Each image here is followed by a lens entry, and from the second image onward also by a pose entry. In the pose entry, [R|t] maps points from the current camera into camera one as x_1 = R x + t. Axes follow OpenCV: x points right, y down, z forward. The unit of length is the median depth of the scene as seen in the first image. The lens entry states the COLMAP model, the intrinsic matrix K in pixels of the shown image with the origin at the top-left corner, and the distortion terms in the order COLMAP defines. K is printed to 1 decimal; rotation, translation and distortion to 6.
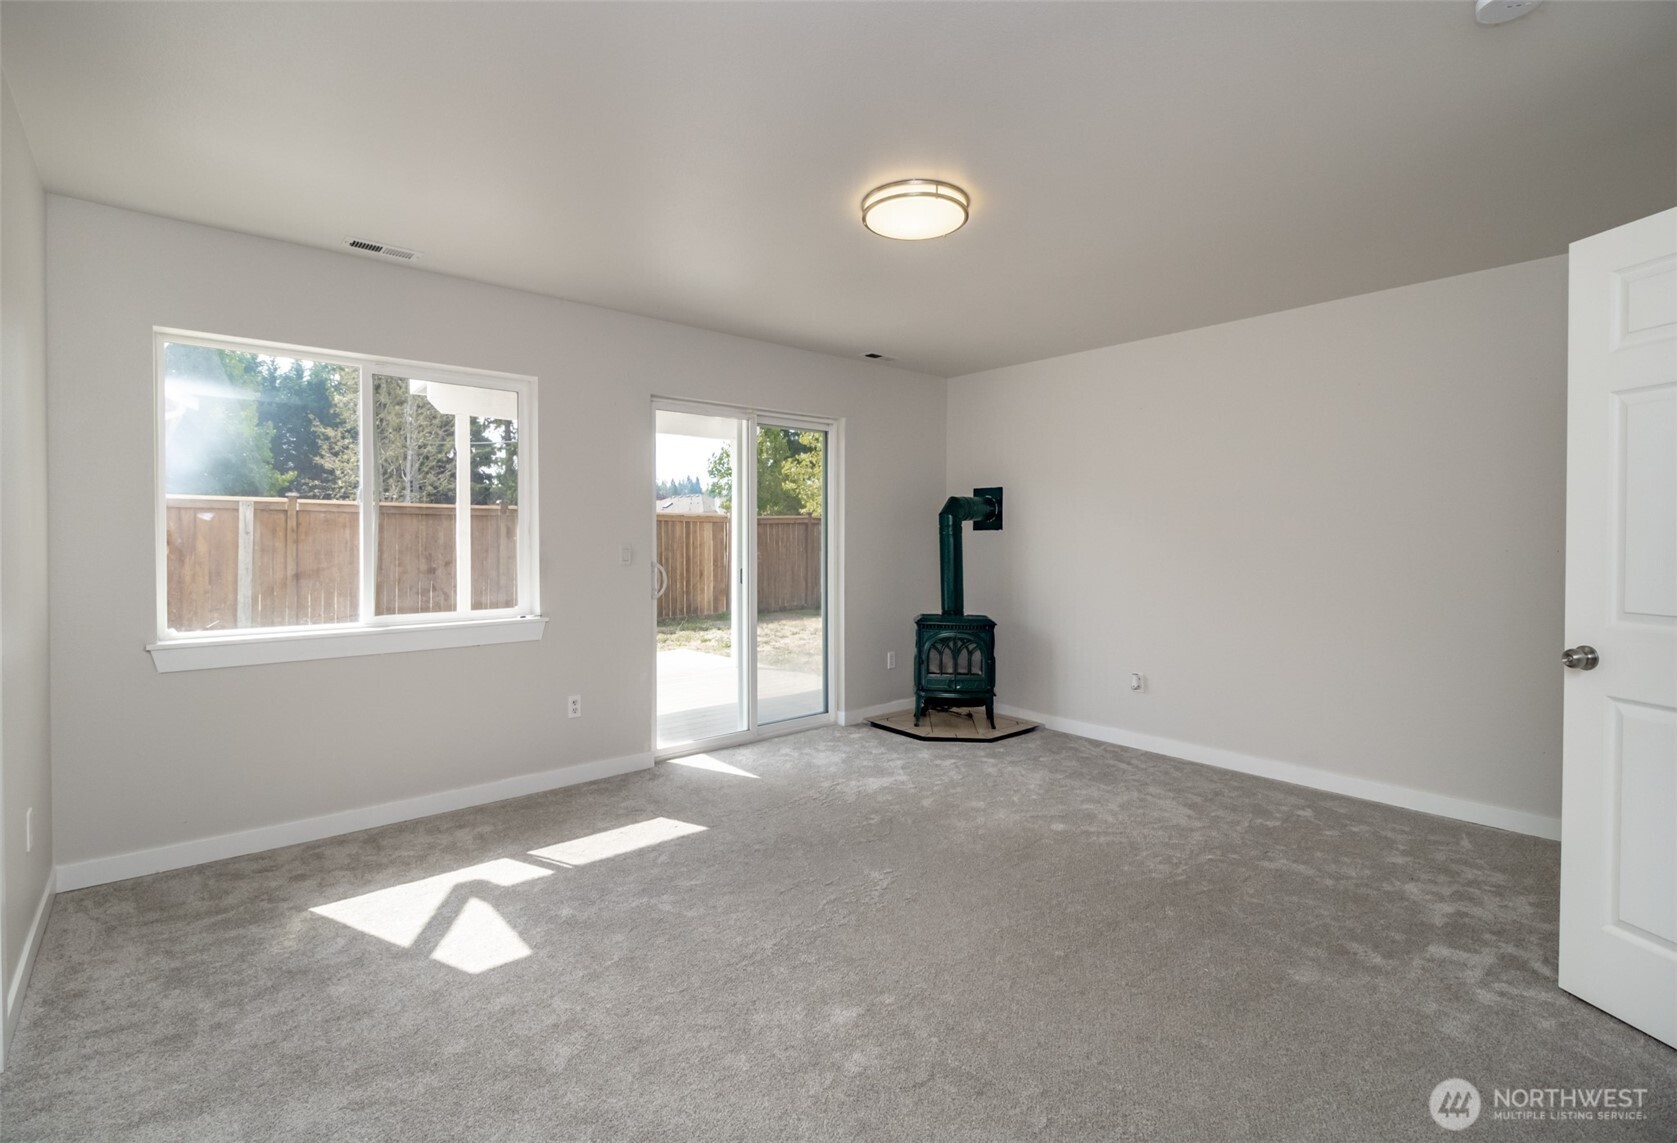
lens RADIAL K [[761.9, 0, 866.7], [0, 761.9, 537.5], [0, 0, 1]] dist [0.003168, -0.000875]
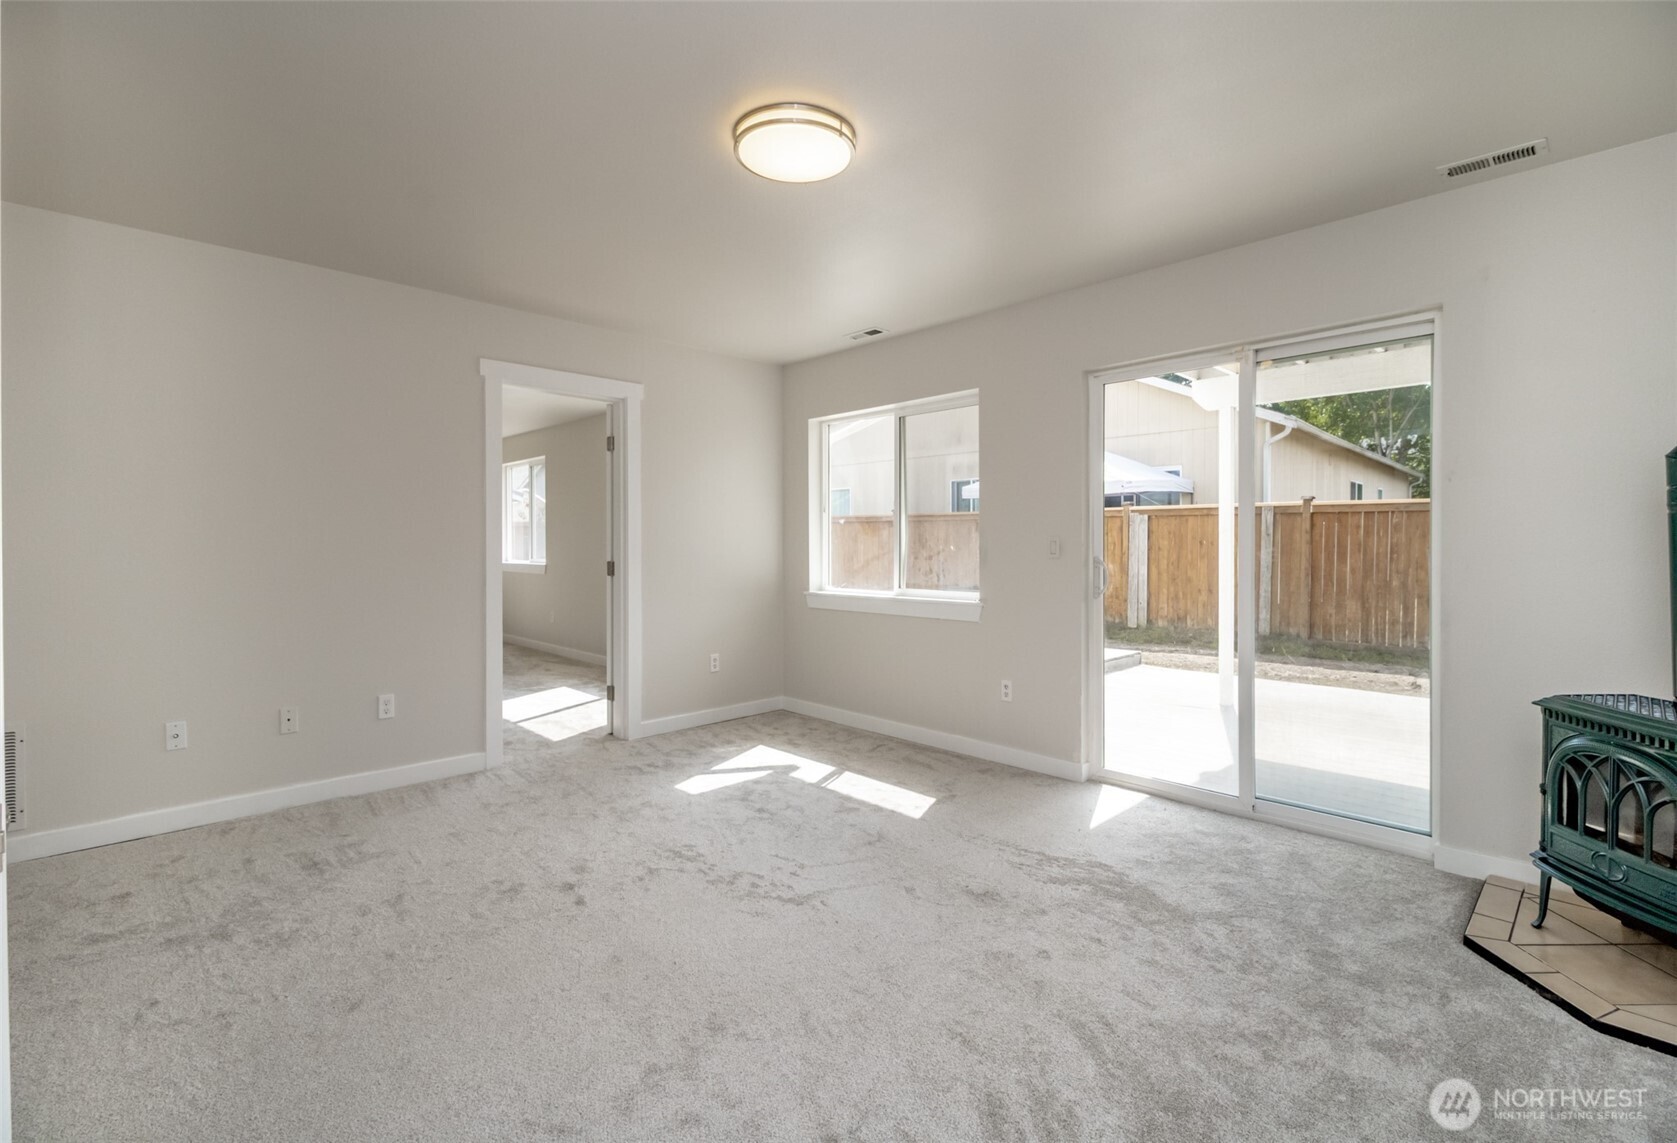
lens RADIAL K [[761.9, 0, 835.7], [0, 761.9, 557.1], [0, 0, 1]] dist [0.003168, -0.000875]
pose [[0.027994, 0.015266, -0.999492, 0.736716], [0.001590, 0.999881, 0.015317, 0.022193], [0.999607, -0.002018, 0.027966, 0.817356]]
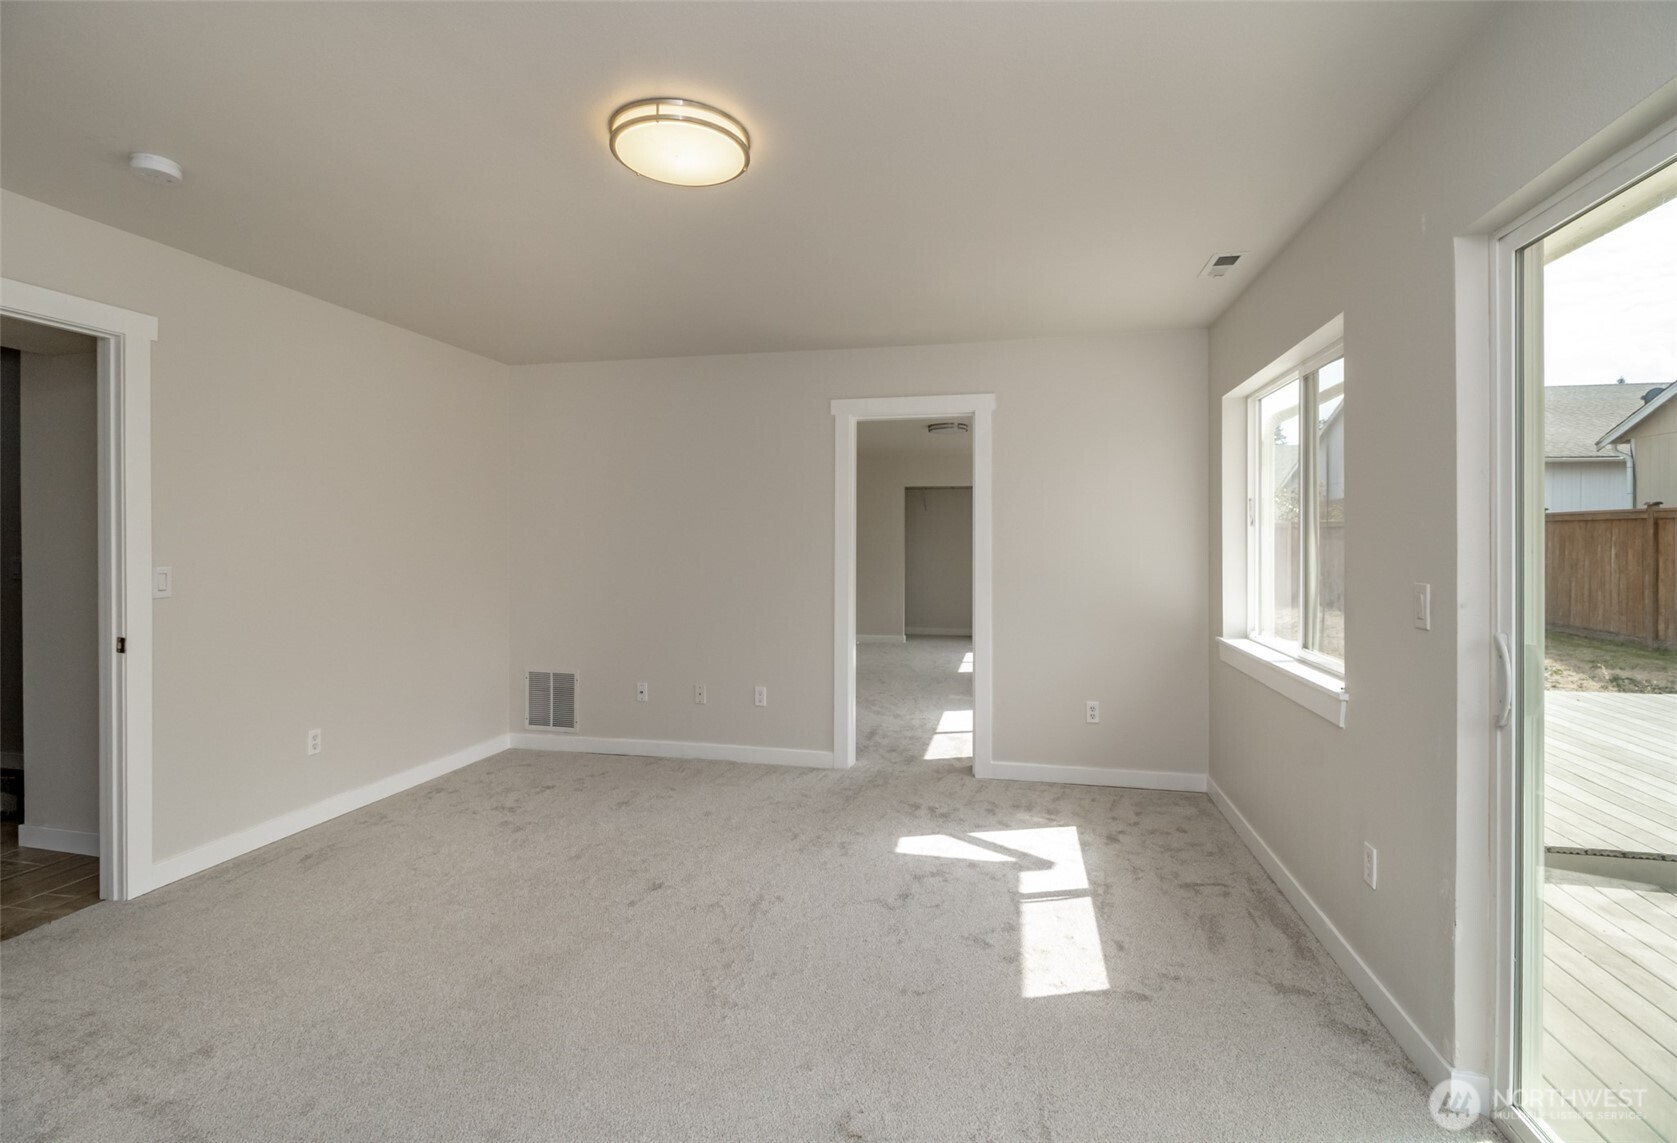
lens RADIAL K [[761.9, 0, 855.7], [0, 761.9, 545.7], [0, 0, 1]] dist [0.003168, -0.000875]
pose [[-0.813474, -0.000128, -0.581601, 0.288677], [-0.003220, 0.999986, 0.004284, -0.019438], [0.581592, 0.005358, -0.813463, 1.377756]]
